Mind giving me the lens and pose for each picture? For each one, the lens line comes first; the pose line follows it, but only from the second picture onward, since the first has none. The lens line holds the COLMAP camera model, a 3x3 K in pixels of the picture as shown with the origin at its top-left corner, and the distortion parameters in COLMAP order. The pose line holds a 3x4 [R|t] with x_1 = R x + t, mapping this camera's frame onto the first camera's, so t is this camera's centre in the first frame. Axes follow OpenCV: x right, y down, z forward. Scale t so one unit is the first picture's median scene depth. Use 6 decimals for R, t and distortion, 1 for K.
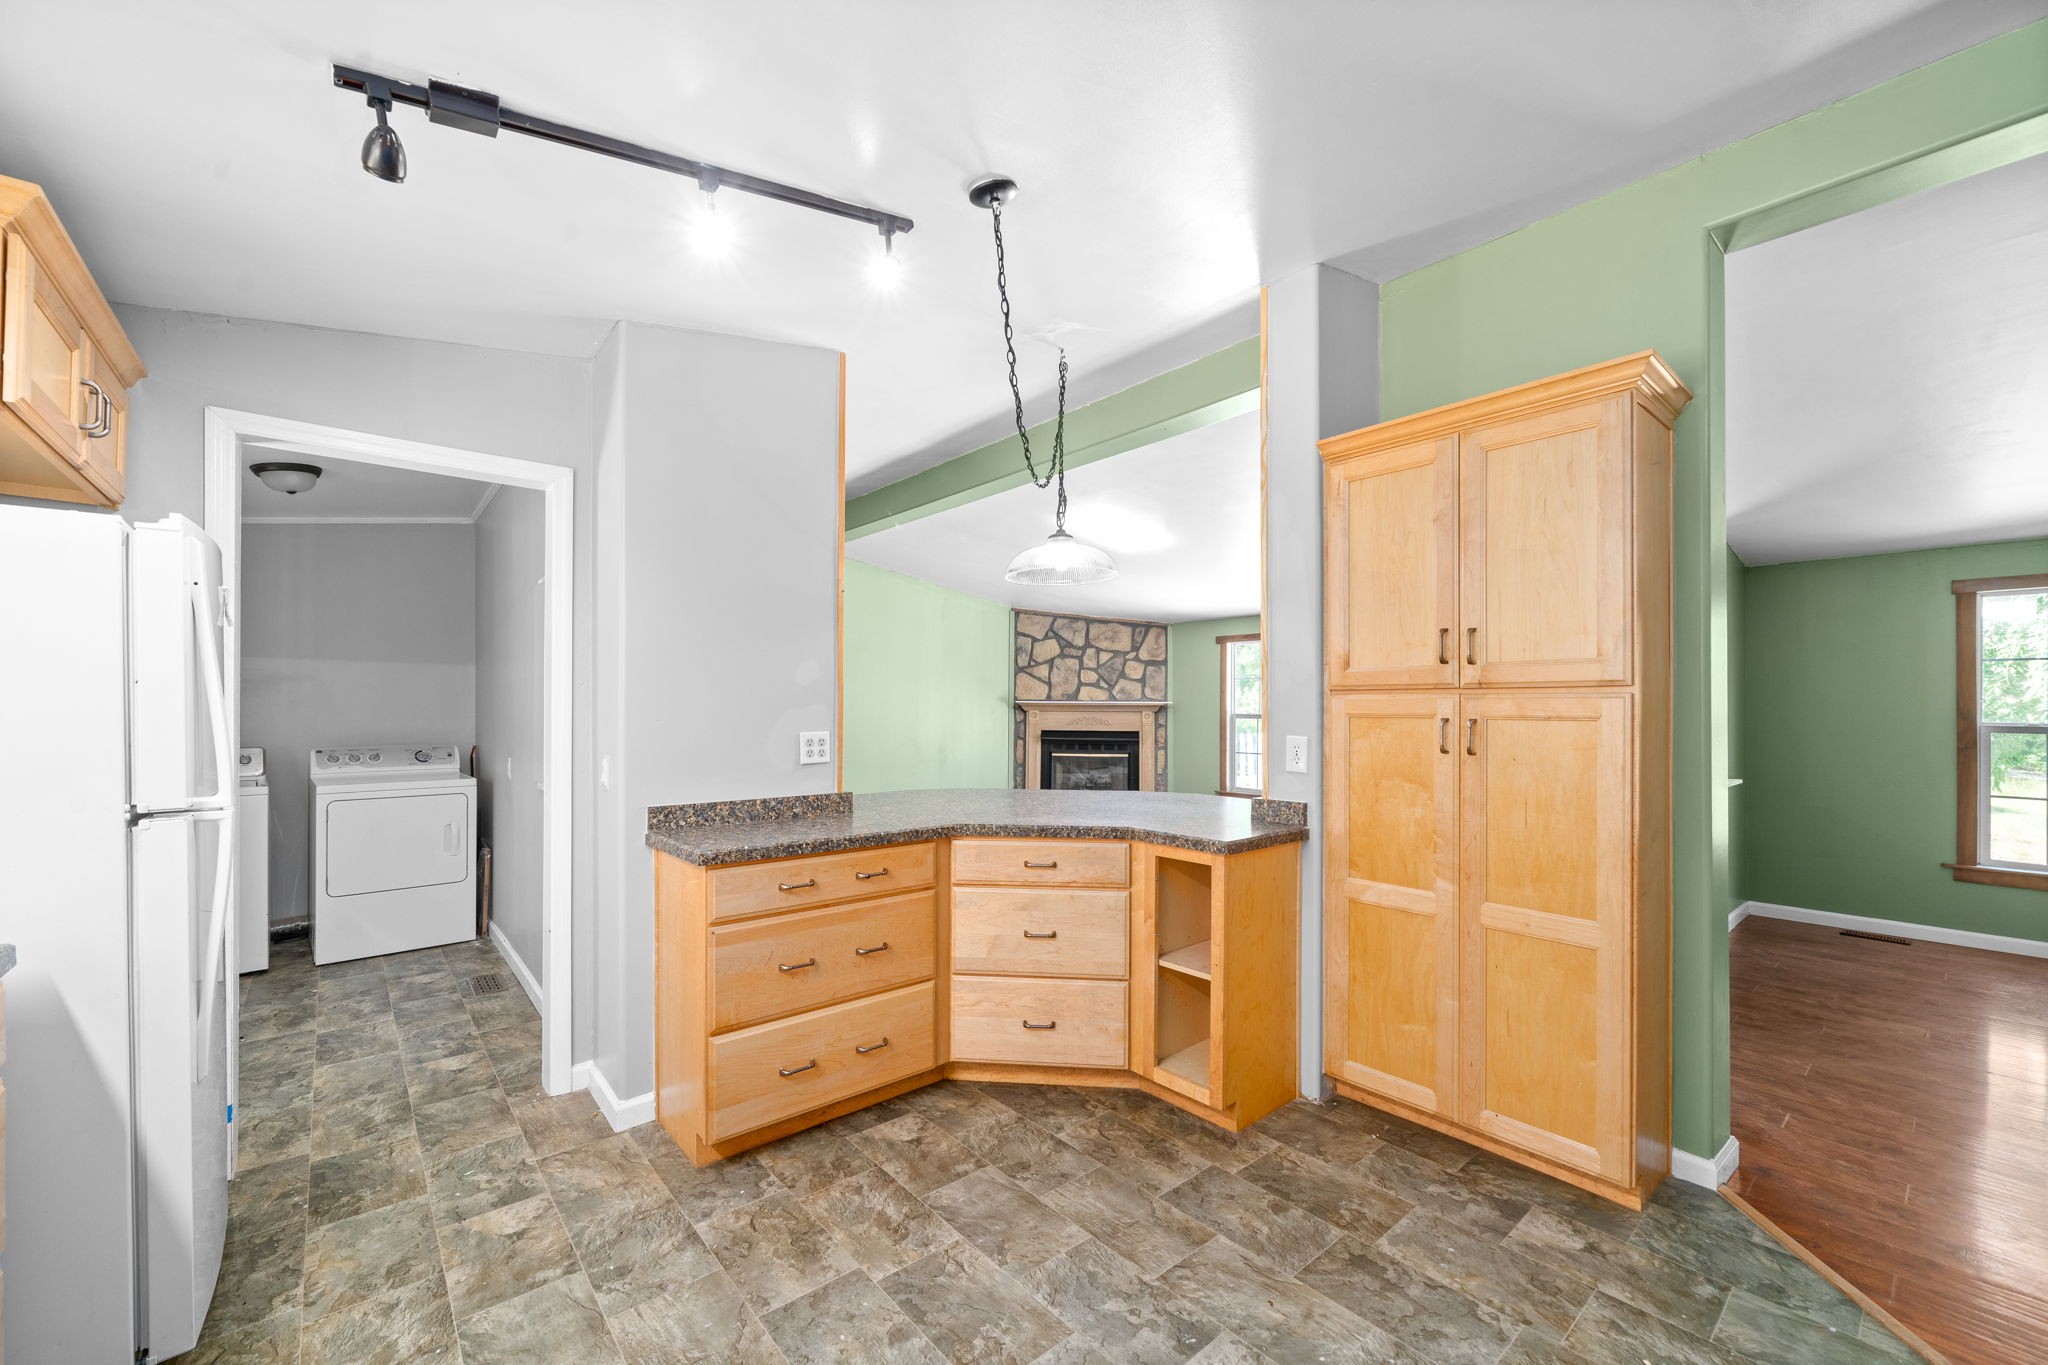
lens RADIAL K [[812.0, 0, 1018.3], [0, 812.0, 708.1], [0, 0, 1]] dist [-0.002050, -0.000209]
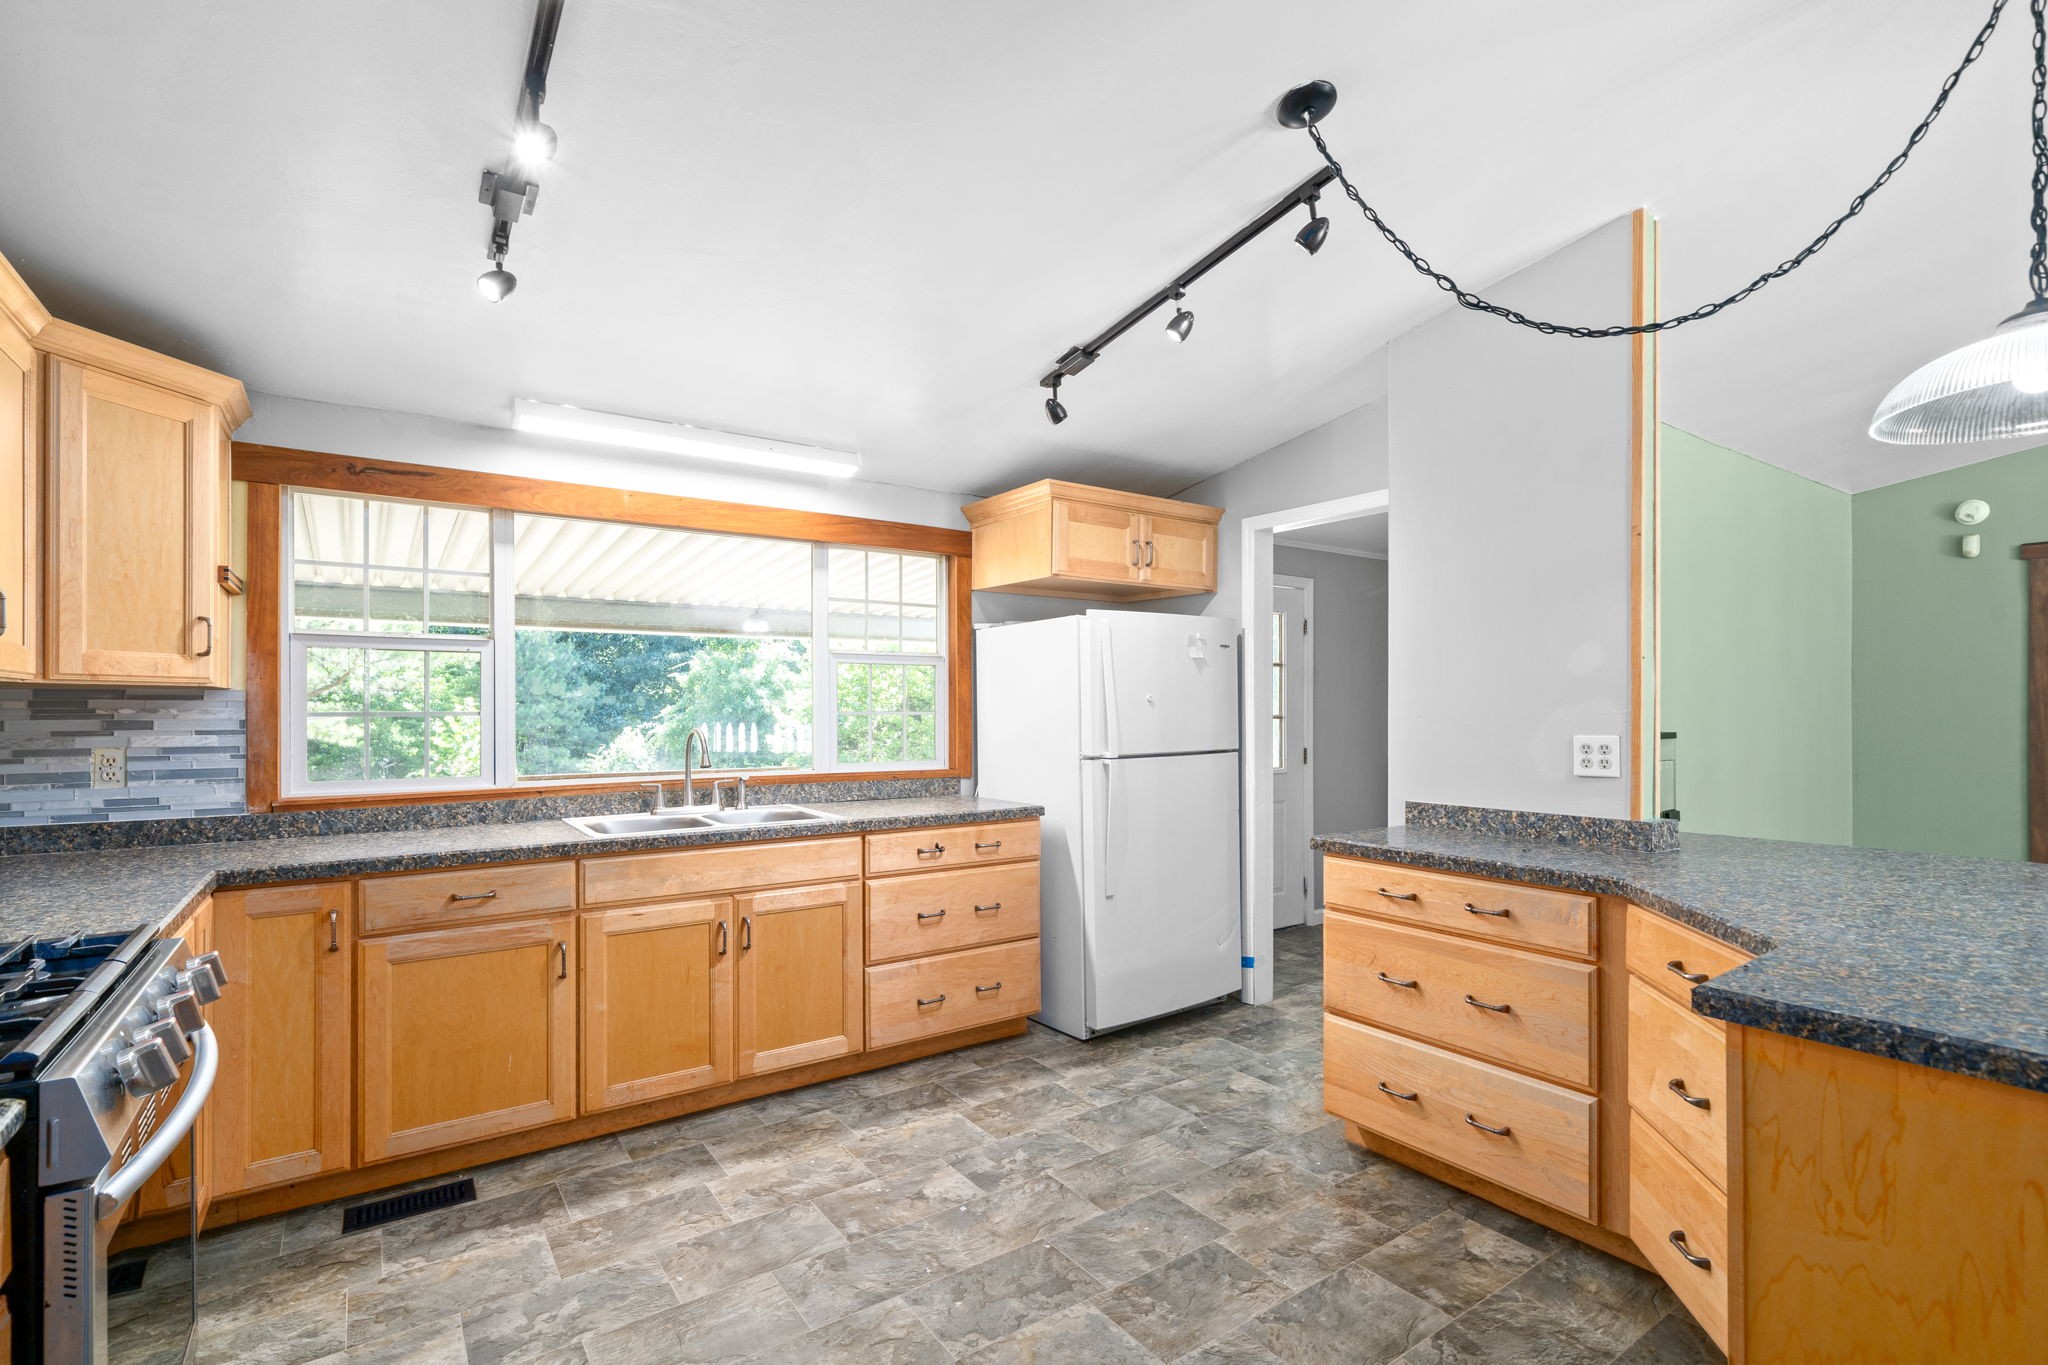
lens RADIAL K [[935.2, 0, 1009.3], [0, 935.2, 712.8], [0, 0, 1]] dist [0.001112, 0.000095]
pose [[-0.096372, 0.003946, -0.995338, 0.215867], [0.000576, 0.999992, 0.003908, 0.001364], [0.995345, -0.000197, -0.096373, 0.170799]]
